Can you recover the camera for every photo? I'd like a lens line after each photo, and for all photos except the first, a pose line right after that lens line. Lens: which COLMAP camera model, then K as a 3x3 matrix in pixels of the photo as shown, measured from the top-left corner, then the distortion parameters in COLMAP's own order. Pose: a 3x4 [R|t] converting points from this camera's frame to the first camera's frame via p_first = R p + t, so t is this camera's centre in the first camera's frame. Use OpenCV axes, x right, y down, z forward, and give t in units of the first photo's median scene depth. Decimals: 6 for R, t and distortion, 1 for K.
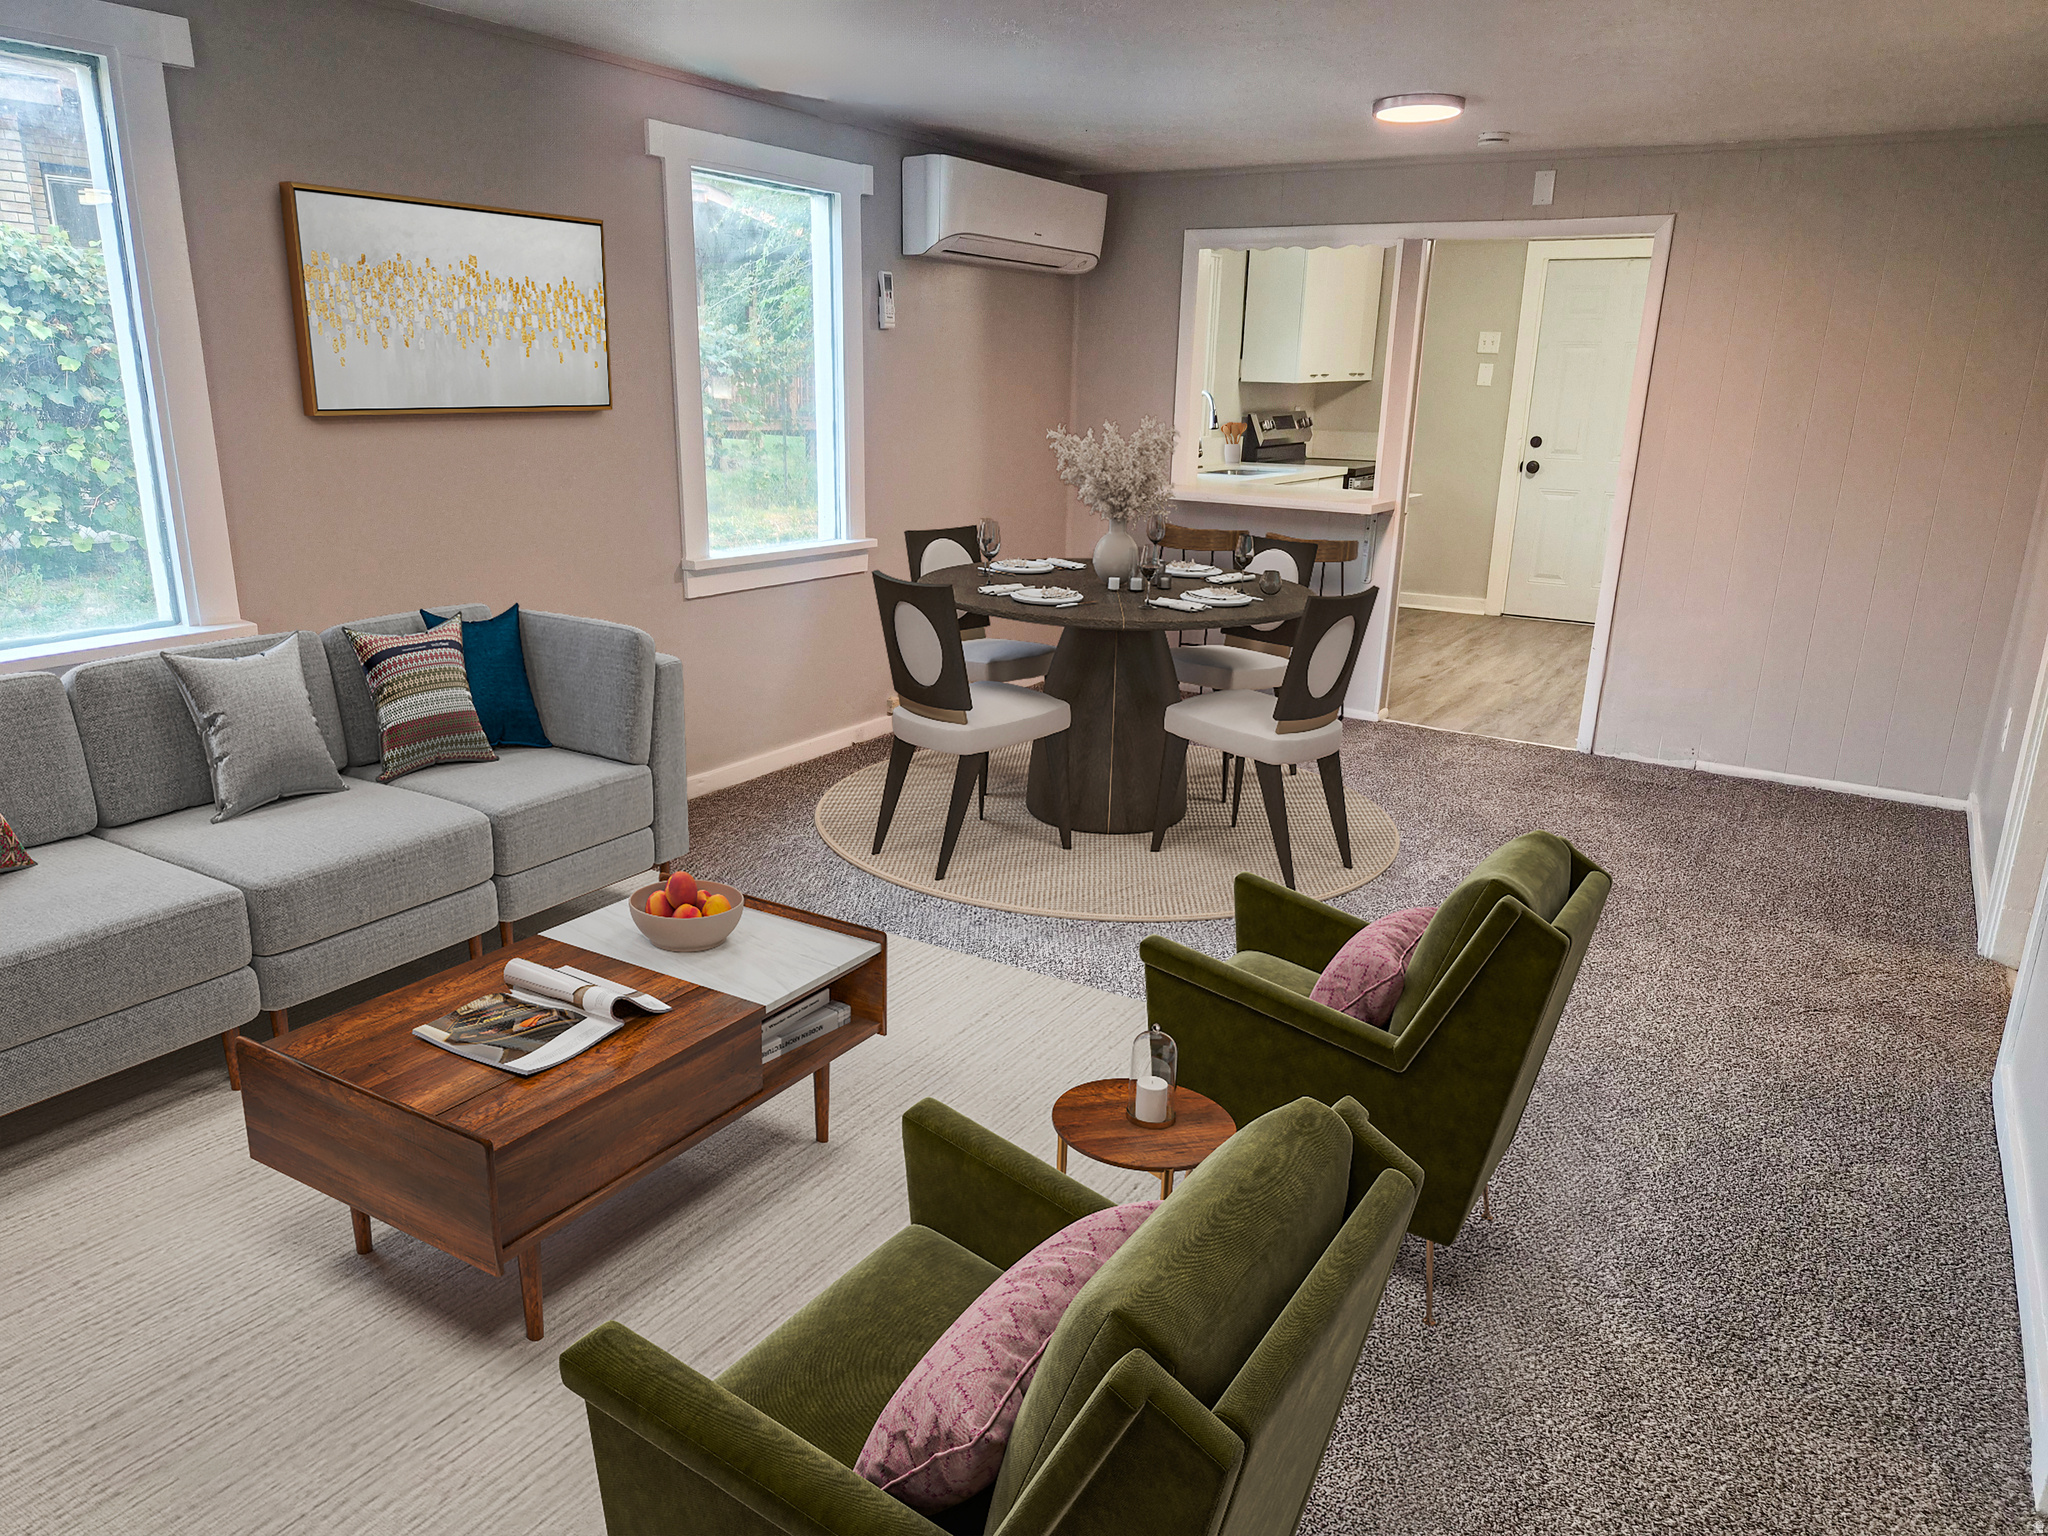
lens RADIAL K [[1393.3, 0, 1008.4], [0, 1393.3, 765.7], [0, 0, 1]] dist [0.054256, -0.048721]
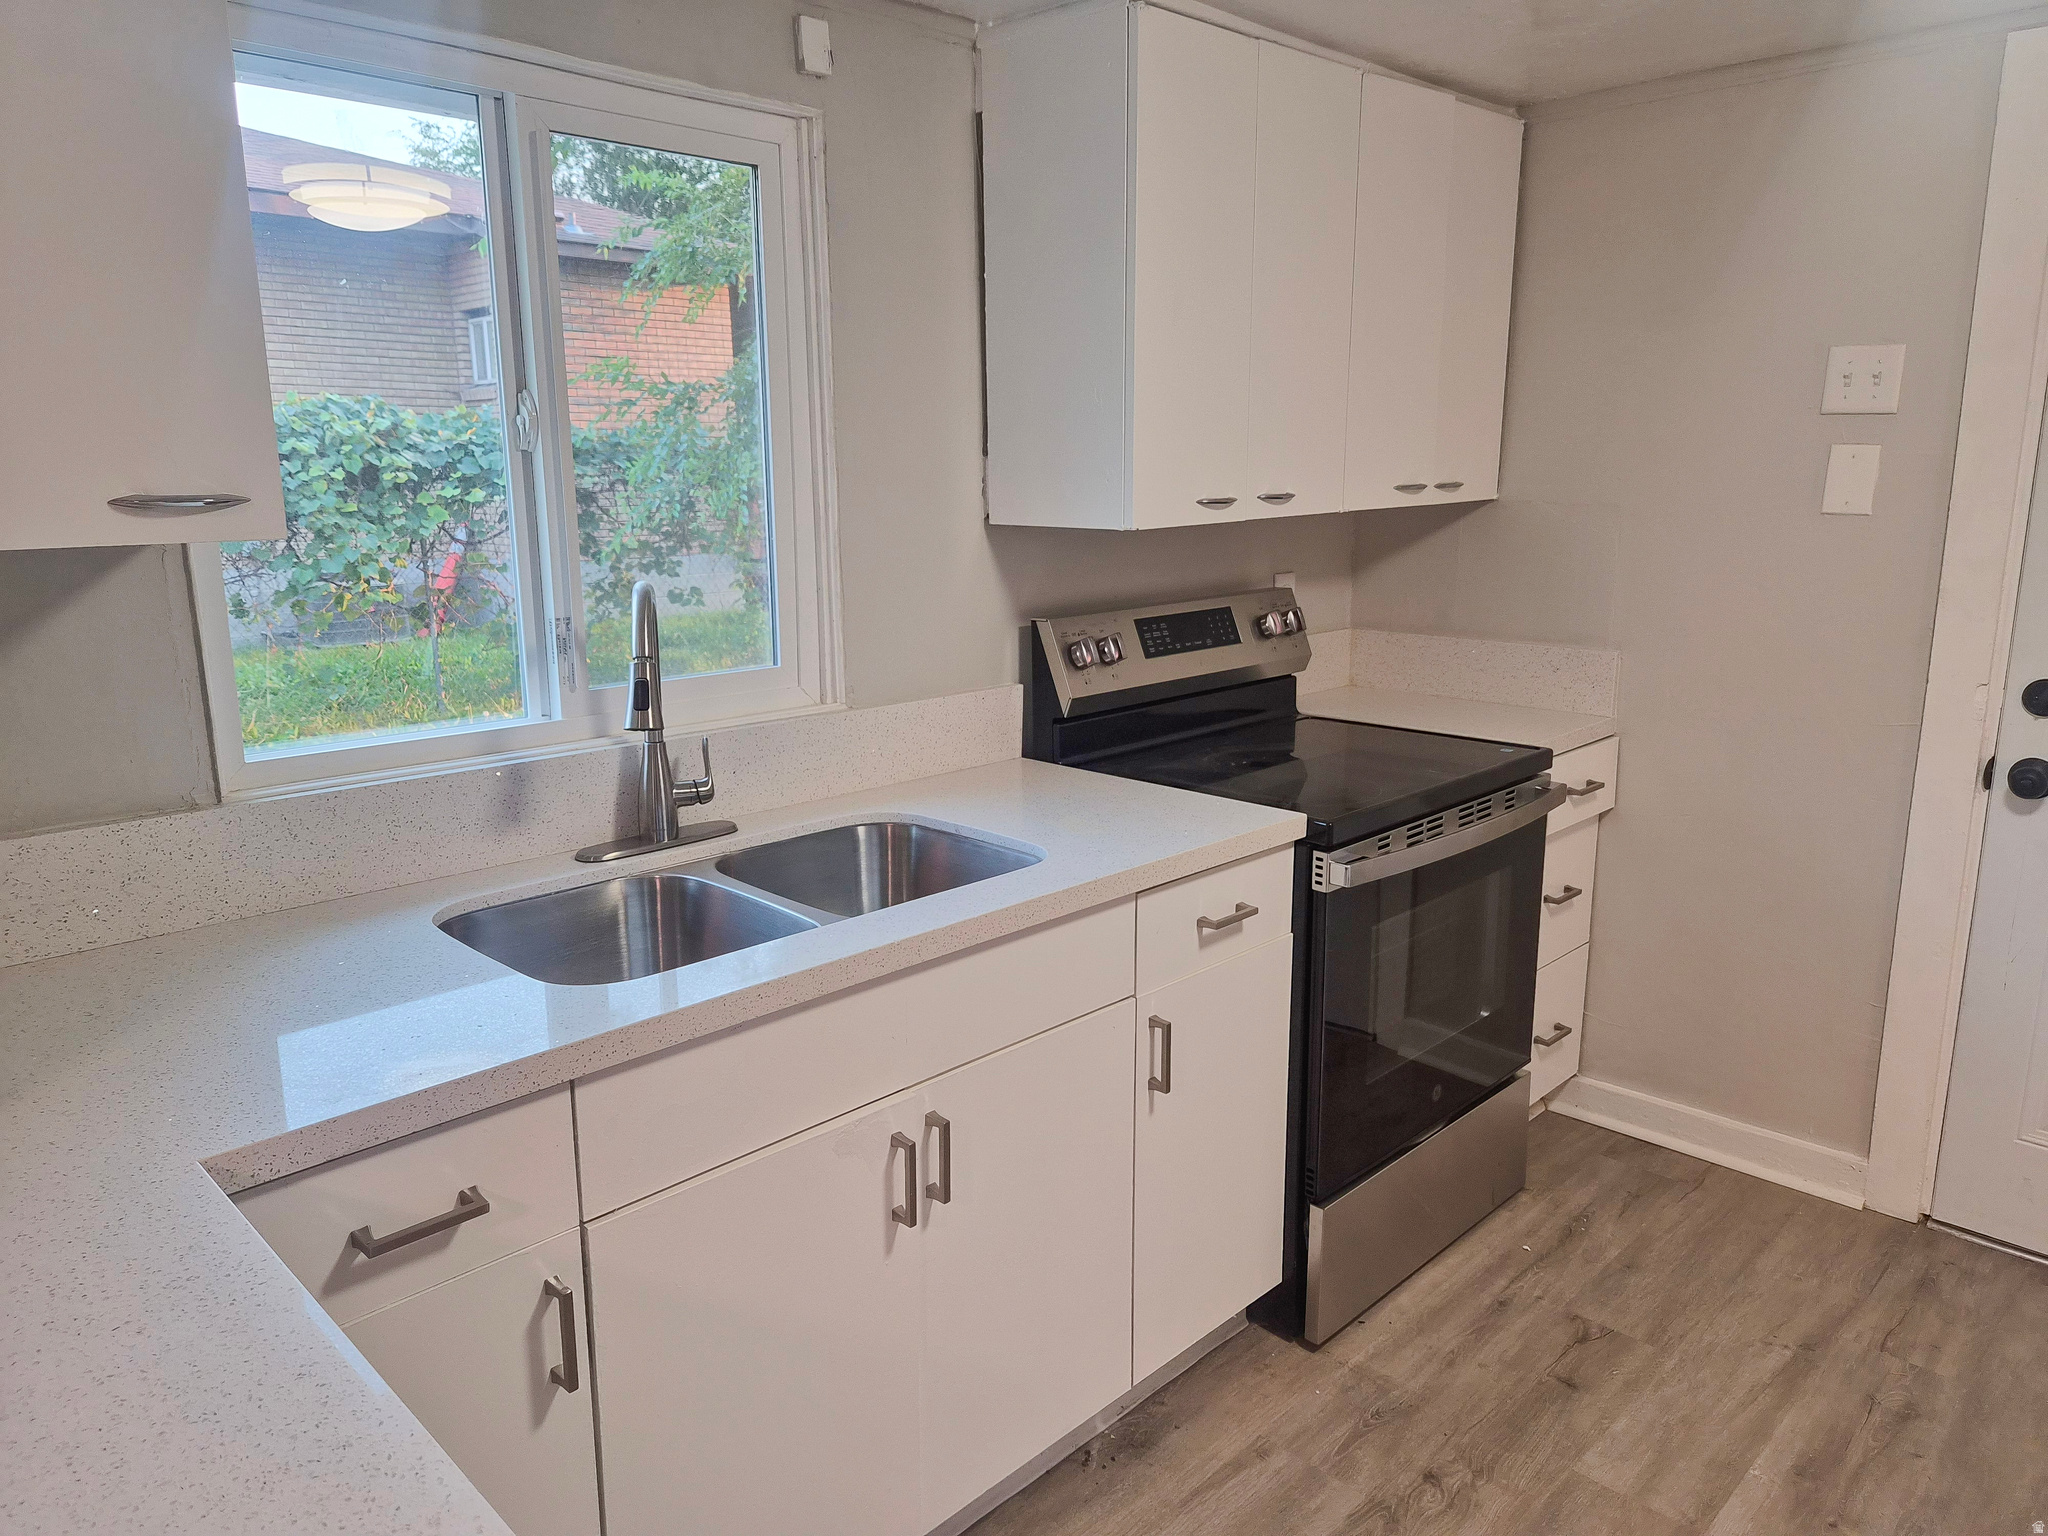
lens RADIAL K [[1393.3, 0, 1002.9], [0, 1393.3, 754.0], [0, 0, 1]] dist [0.054256, -0.048721]
pose [[0.972488, 0.018394, -0.232227, 0.240695], [-0.036069, 0.996745, -0.072098, -0.196909], [0.230145, 0.078491, 0.969986, 0.688540]]
